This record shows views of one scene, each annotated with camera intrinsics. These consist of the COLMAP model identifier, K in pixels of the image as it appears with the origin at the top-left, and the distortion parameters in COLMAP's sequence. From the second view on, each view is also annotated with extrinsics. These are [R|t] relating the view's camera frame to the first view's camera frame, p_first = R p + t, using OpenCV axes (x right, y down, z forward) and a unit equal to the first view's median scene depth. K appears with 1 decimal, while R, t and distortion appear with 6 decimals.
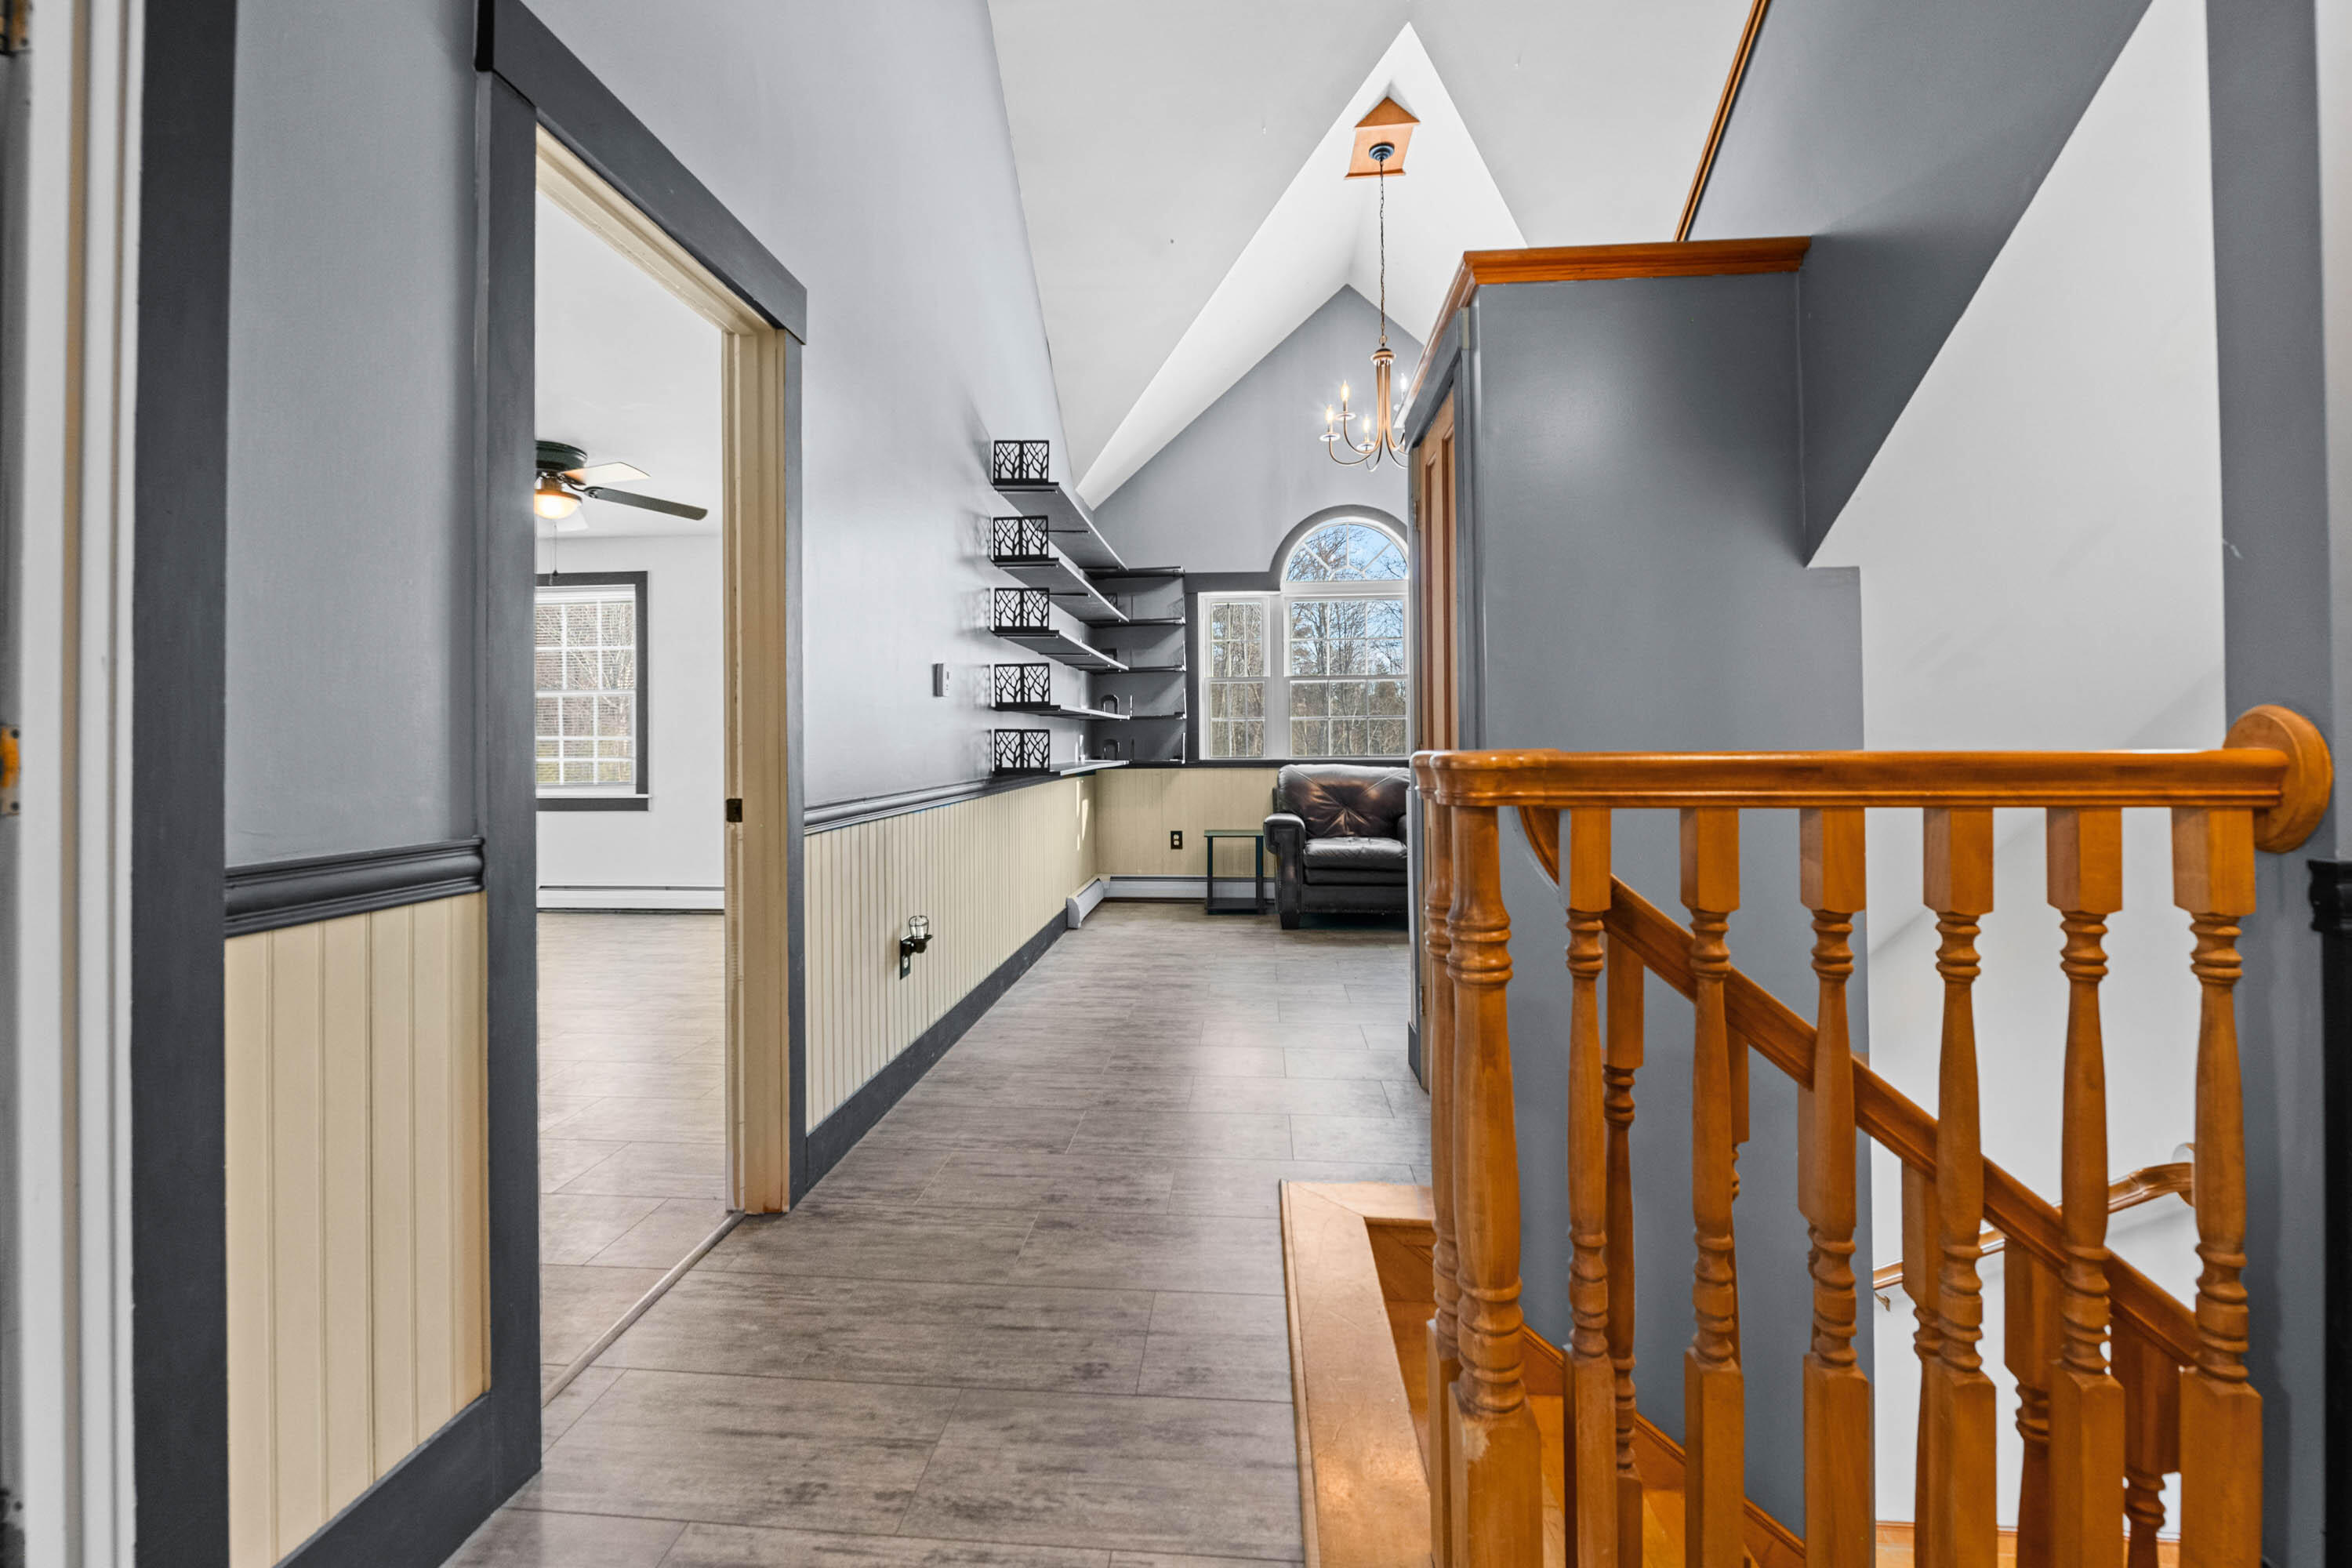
lens RADIAL K [[913.0, 0, 1174.6], [0, 913.0, 742.0], [0, 0, 1]] dist [-0.004023, -0.001168]
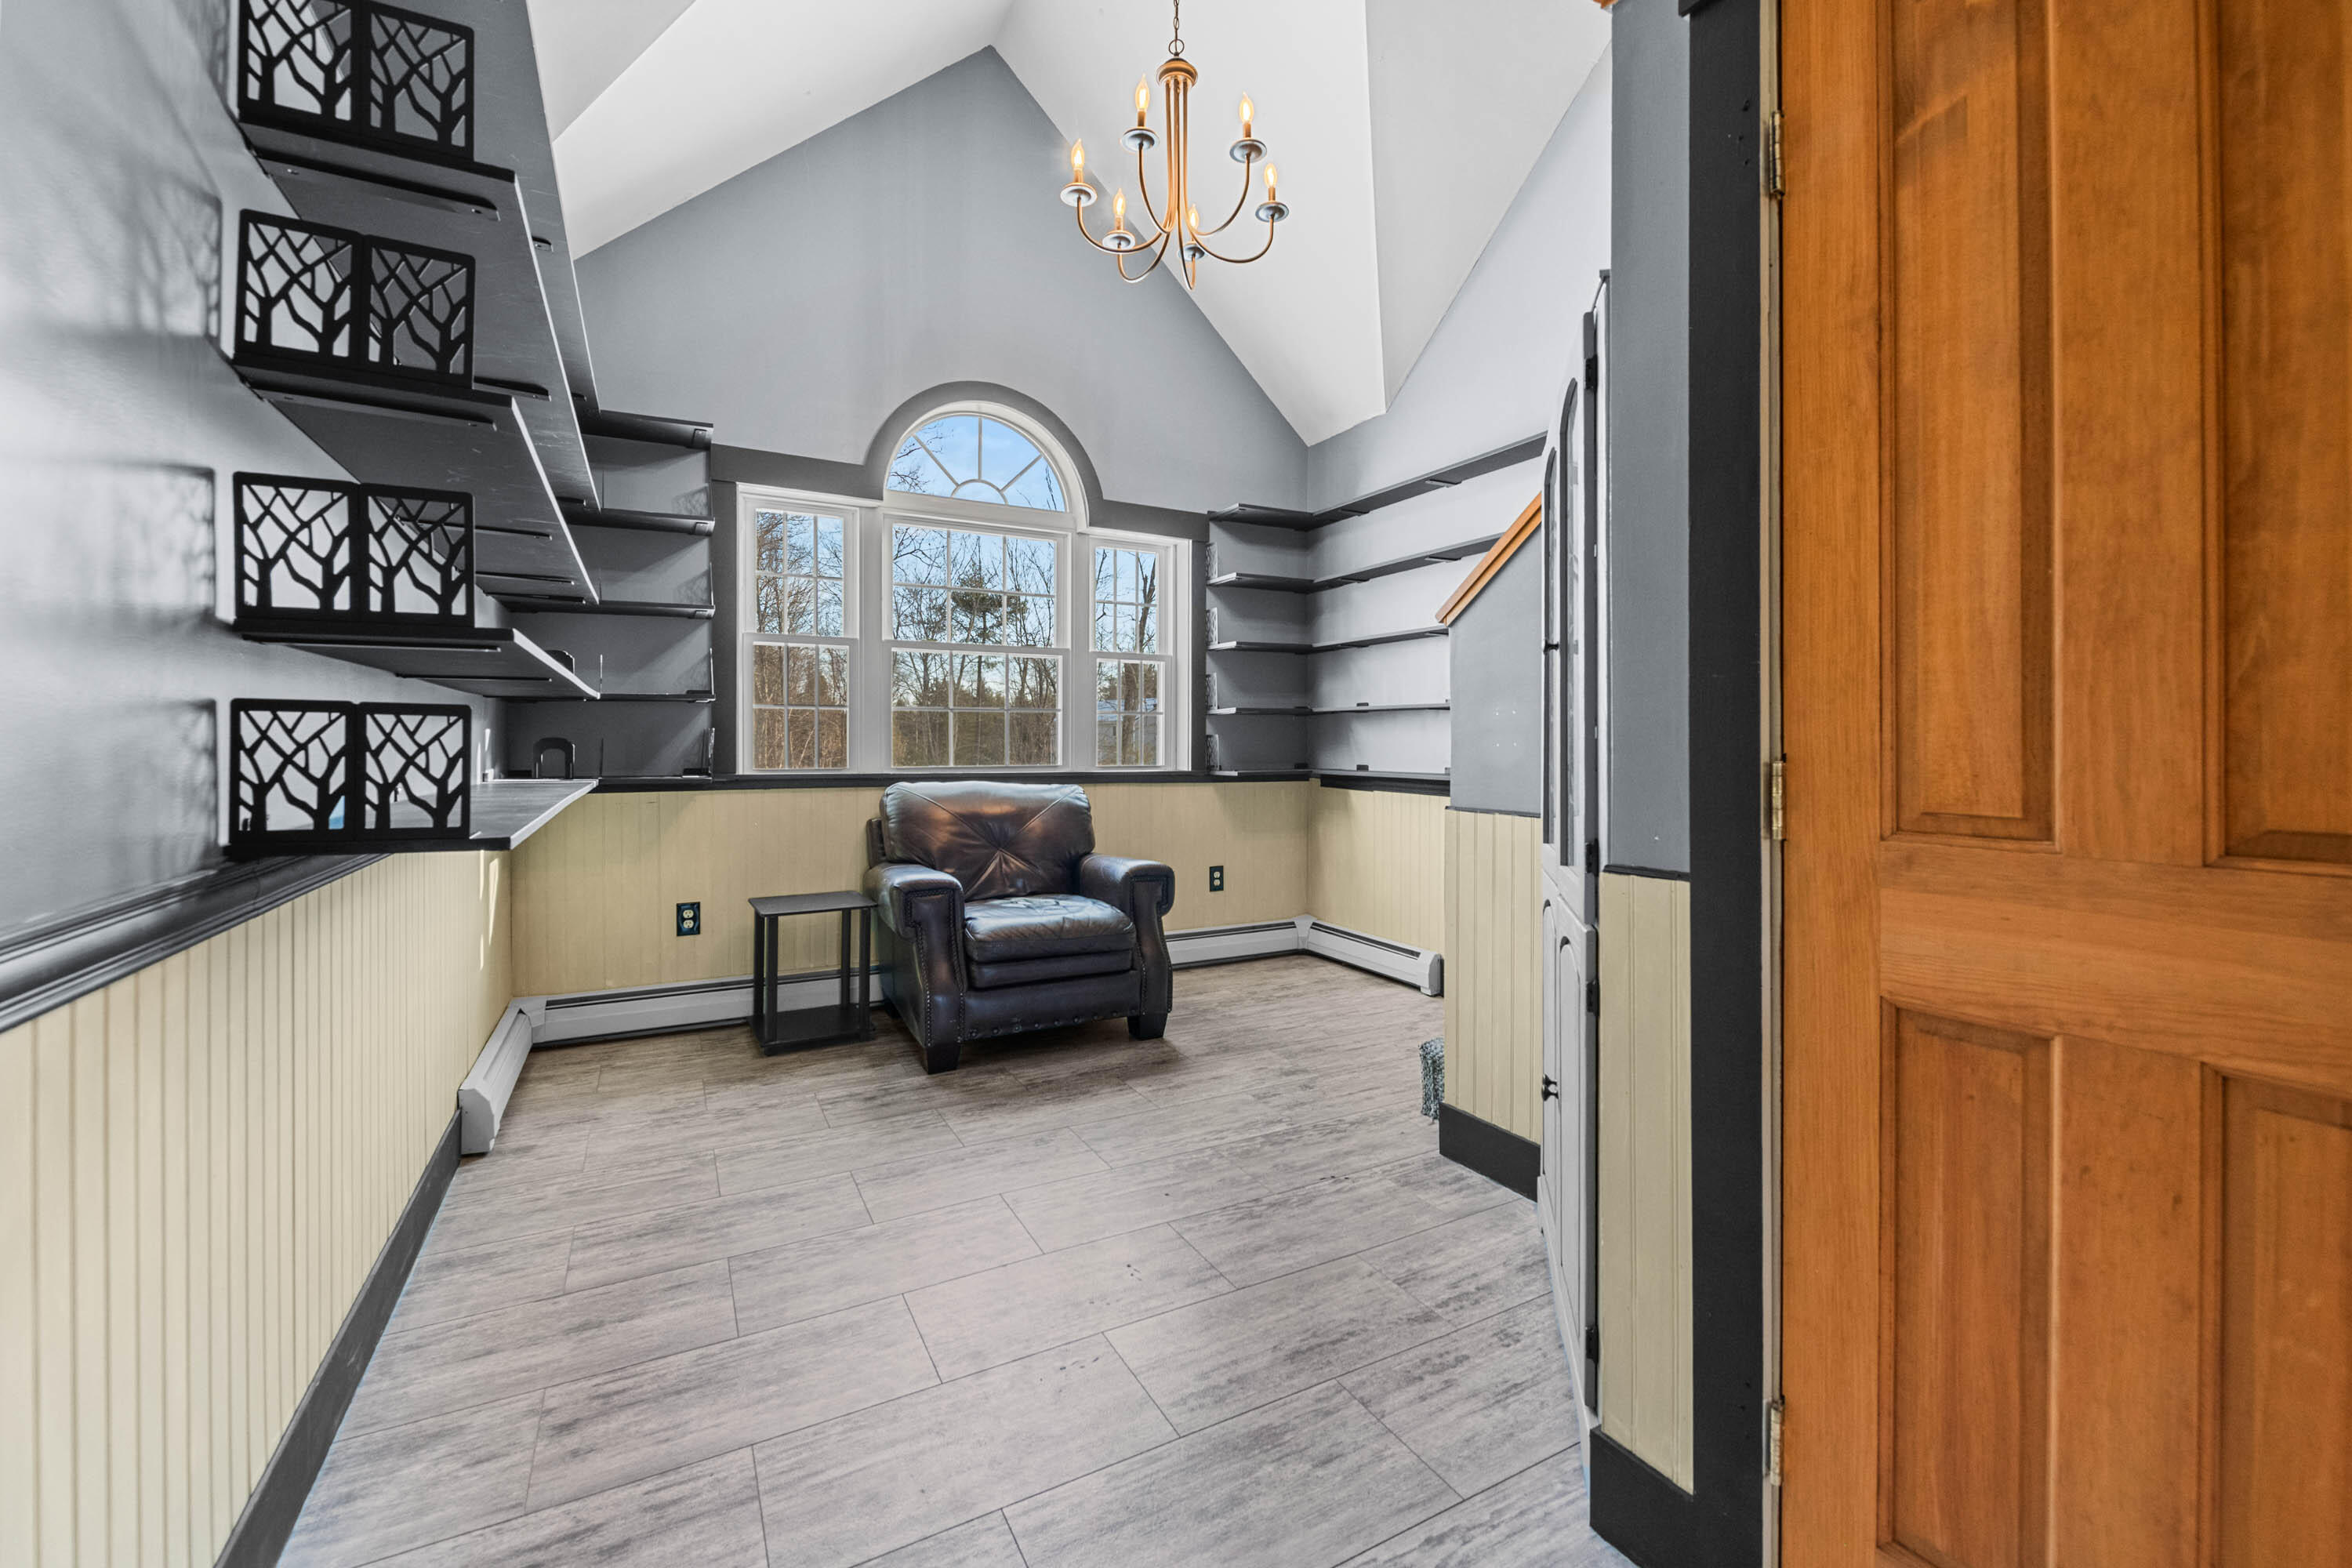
lens RADIAL K [[913.0, 0, 1153.0], [0, 913.0, 749.0], [0, 0, 1]] dist [-0.004023, -0.001168]
pose [[0.832063, 0.005391, 0.554654, -0.073824], [-0.008626, 0.999958, 0.003221, -0.001213], [-0.554614, -0.007464, 0.832075, 0.388906]]
